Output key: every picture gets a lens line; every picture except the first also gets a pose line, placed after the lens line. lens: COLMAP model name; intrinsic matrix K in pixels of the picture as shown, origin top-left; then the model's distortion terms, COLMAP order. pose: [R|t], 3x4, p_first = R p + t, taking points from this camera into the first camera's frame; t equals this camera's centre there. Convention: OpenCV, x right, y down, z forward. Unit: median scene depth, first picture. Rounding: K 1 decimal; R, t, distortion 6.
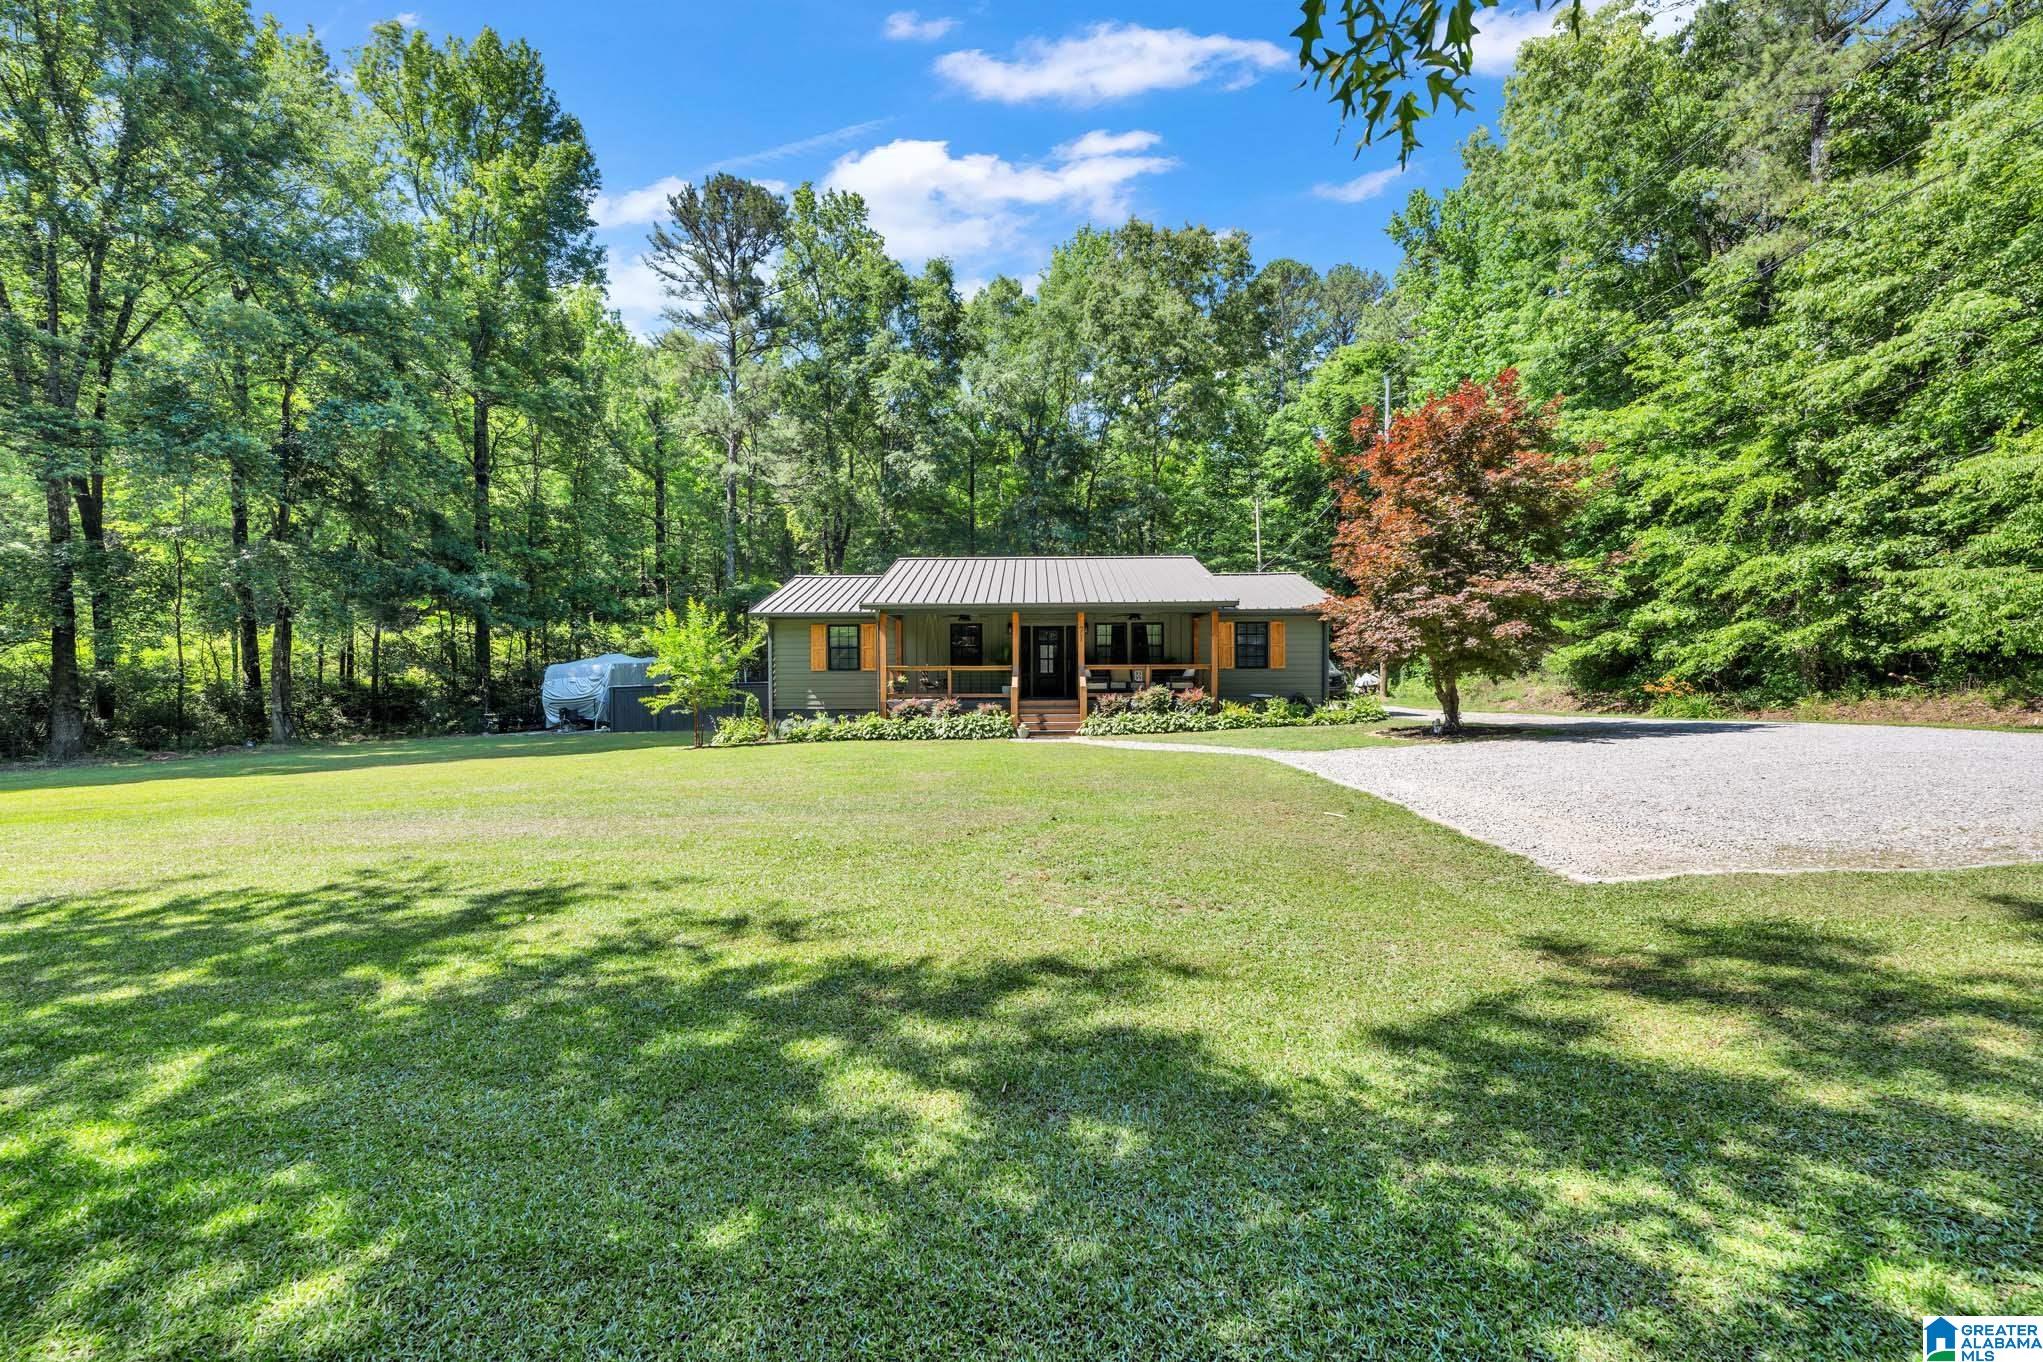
lens RADIAL K [[809.3, 0, 1025.3], [0, 809.3, 679.2], [0, 0, 1]] dist [0.002605, 0.000016]
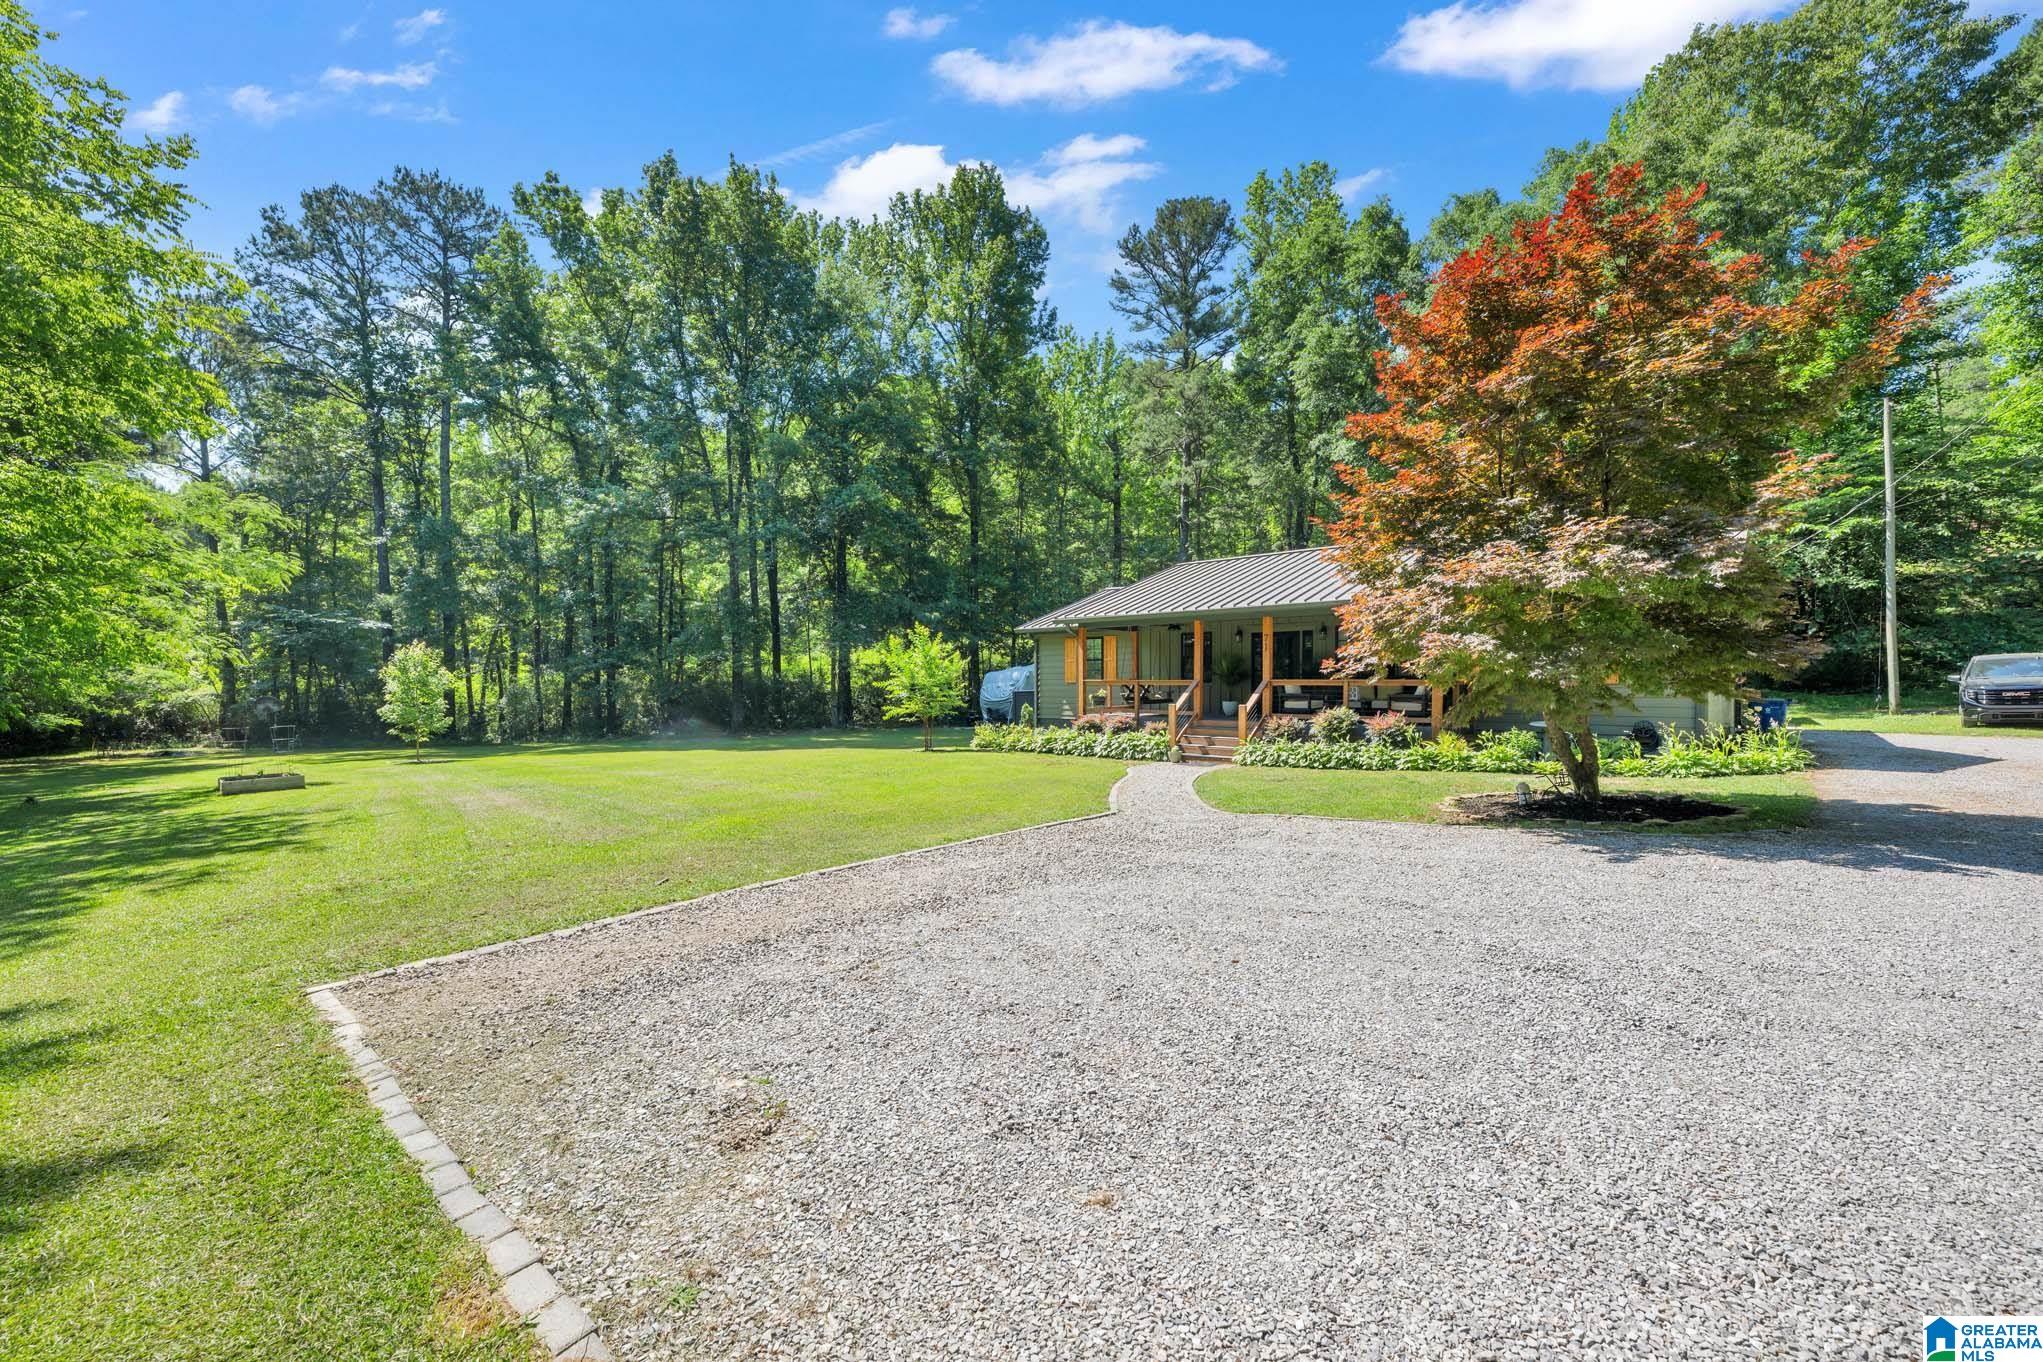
lens RADIAL K [[809.3, 0, 1015.4], [0, 809.3, 675.2], [0, 0, 1]] dist [0.002605, 0.000016]
pose [[0.742742, 0.001563, -0.669576, 0.426682], [0.000144, 0.999997, 0.002494, -0.023934], [0.669577, -0.001949, 0.742740, 0.194462]]
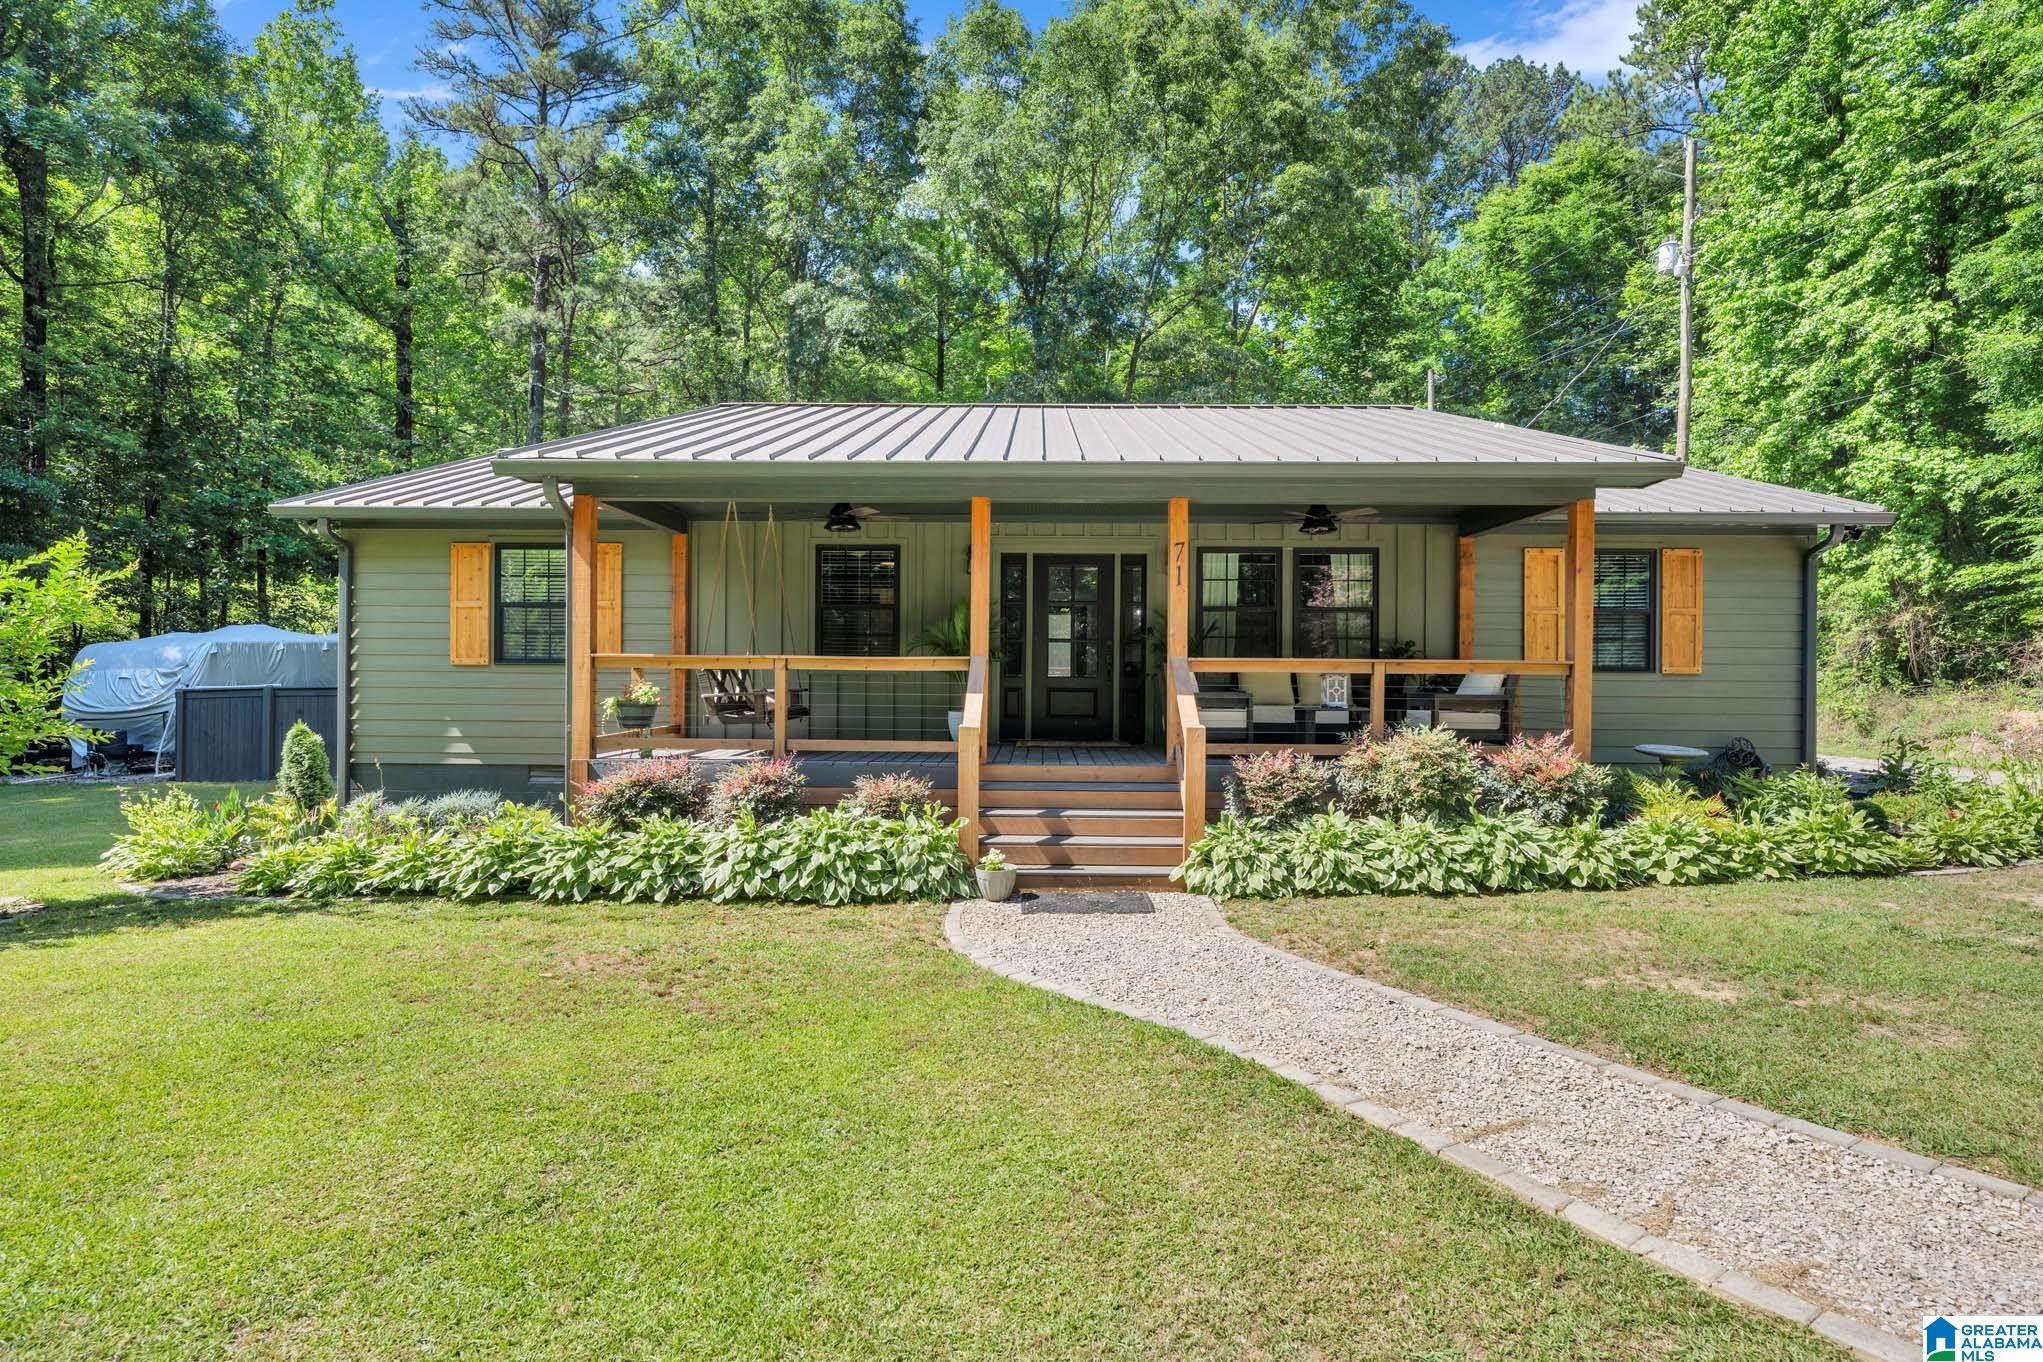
lens RADIAL K [[1031.1, 0, 1026.4], [0, 1031.1, 678.0], [0, 0, 1]] dist [0.004107, -0.000044]
pose [[0.999900, 0.013496, 0.004166, 0.005698], [-0.013513, 0.999900, 0.004190, -0.010027], [-0.004109, -0.004246, 0.999983, 0.562084]]
